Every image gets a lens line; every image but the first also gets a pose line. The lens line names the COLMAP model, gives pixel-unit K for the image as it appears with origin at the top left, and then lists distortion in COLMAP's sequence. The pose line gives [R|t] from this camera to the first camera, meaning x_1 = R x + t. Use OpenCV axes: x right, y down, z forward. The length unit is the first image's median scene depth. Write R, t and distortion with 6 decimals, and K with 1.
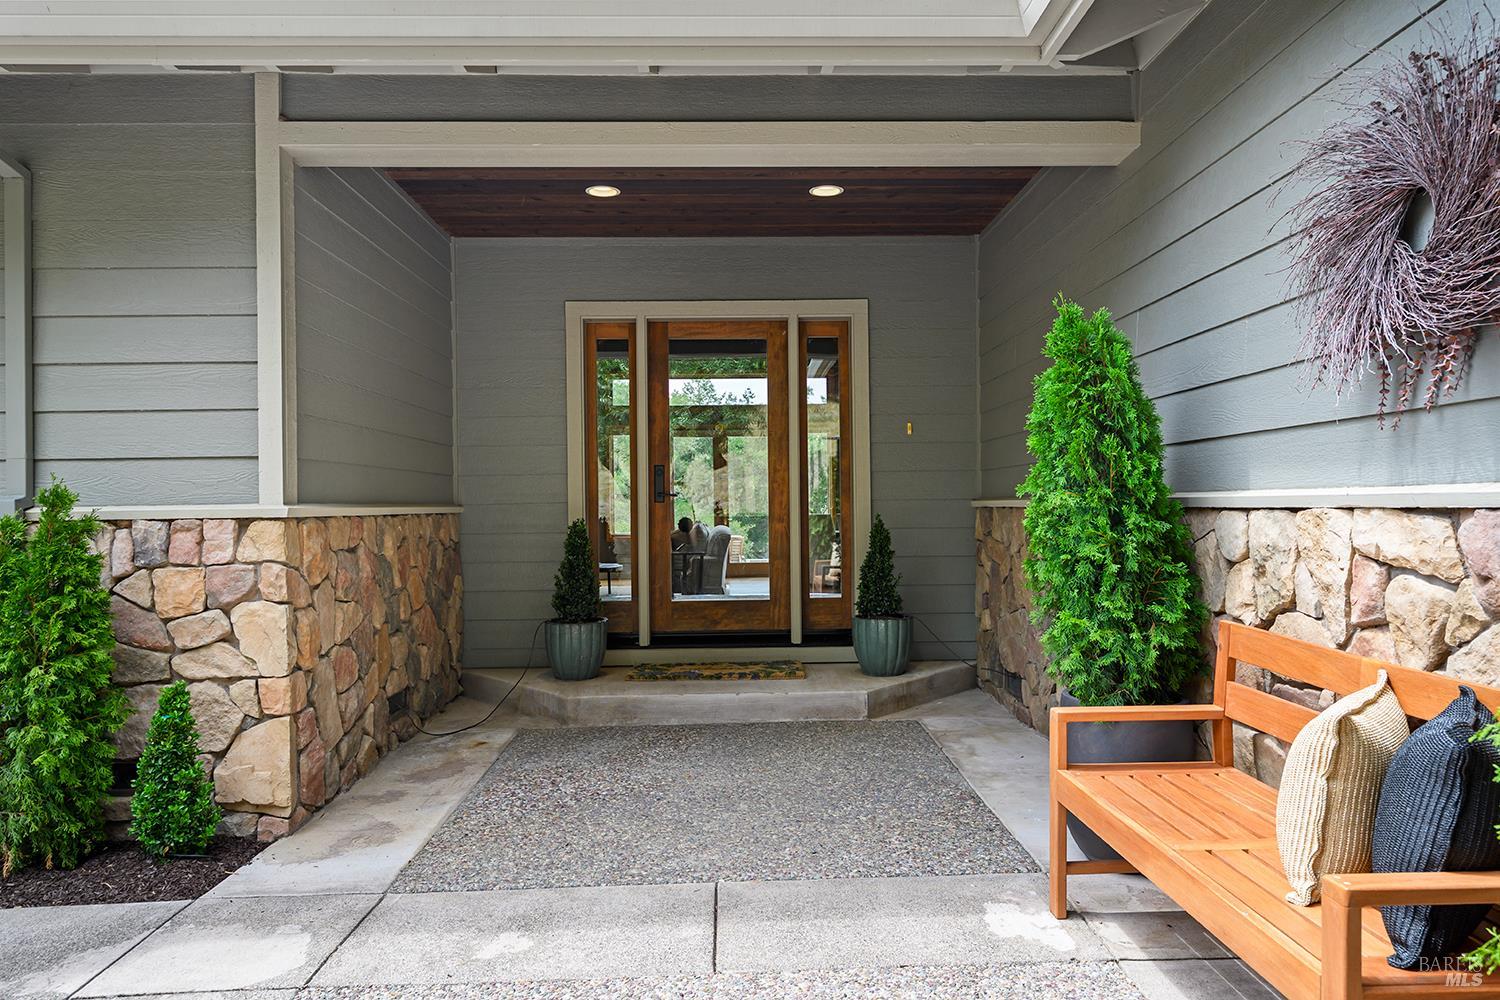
lens RADIAL K [[994.9, 0, 749.4], [0, 994.9, 502.2], [0, 0, 1]] dist [0.004449, -0.001231]
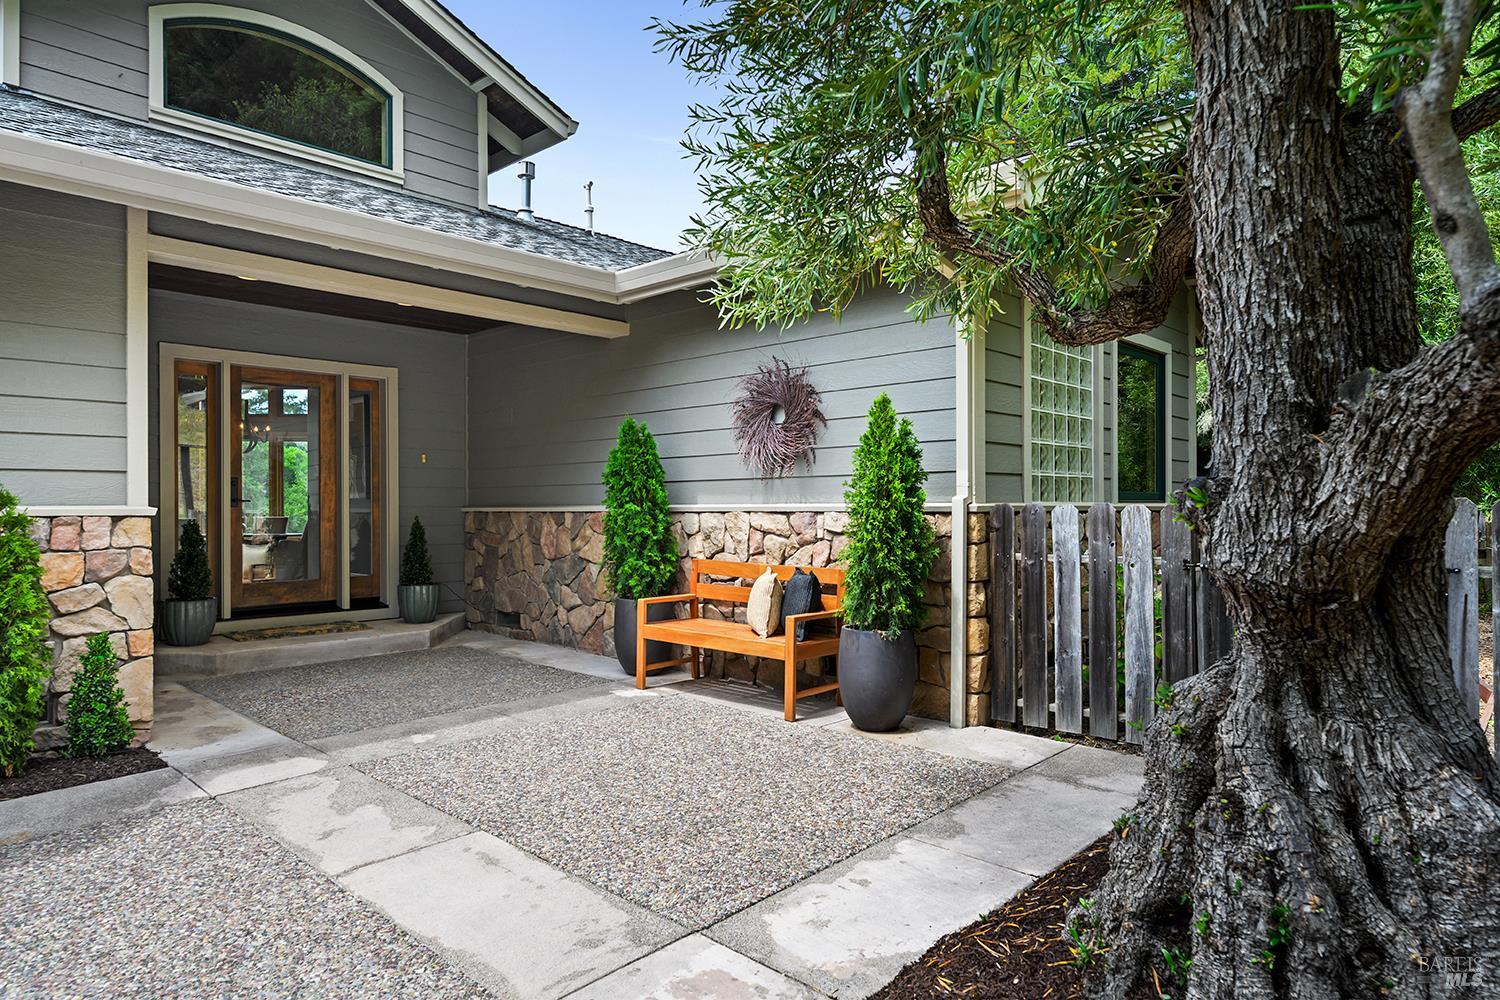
lens RADIAL K [[894.3, 0, 750.5], [0, 894.3, 504.1], [0, 0, 1]] dist [0.001397, -0.000148]
pose [[0.703336, 0.011461, 0.710765, -0.774758], [-0.007025, 0.999933, -0.009172, 0.005213], [-0.710823, 0.001458, 0.703370, -0.496434]]
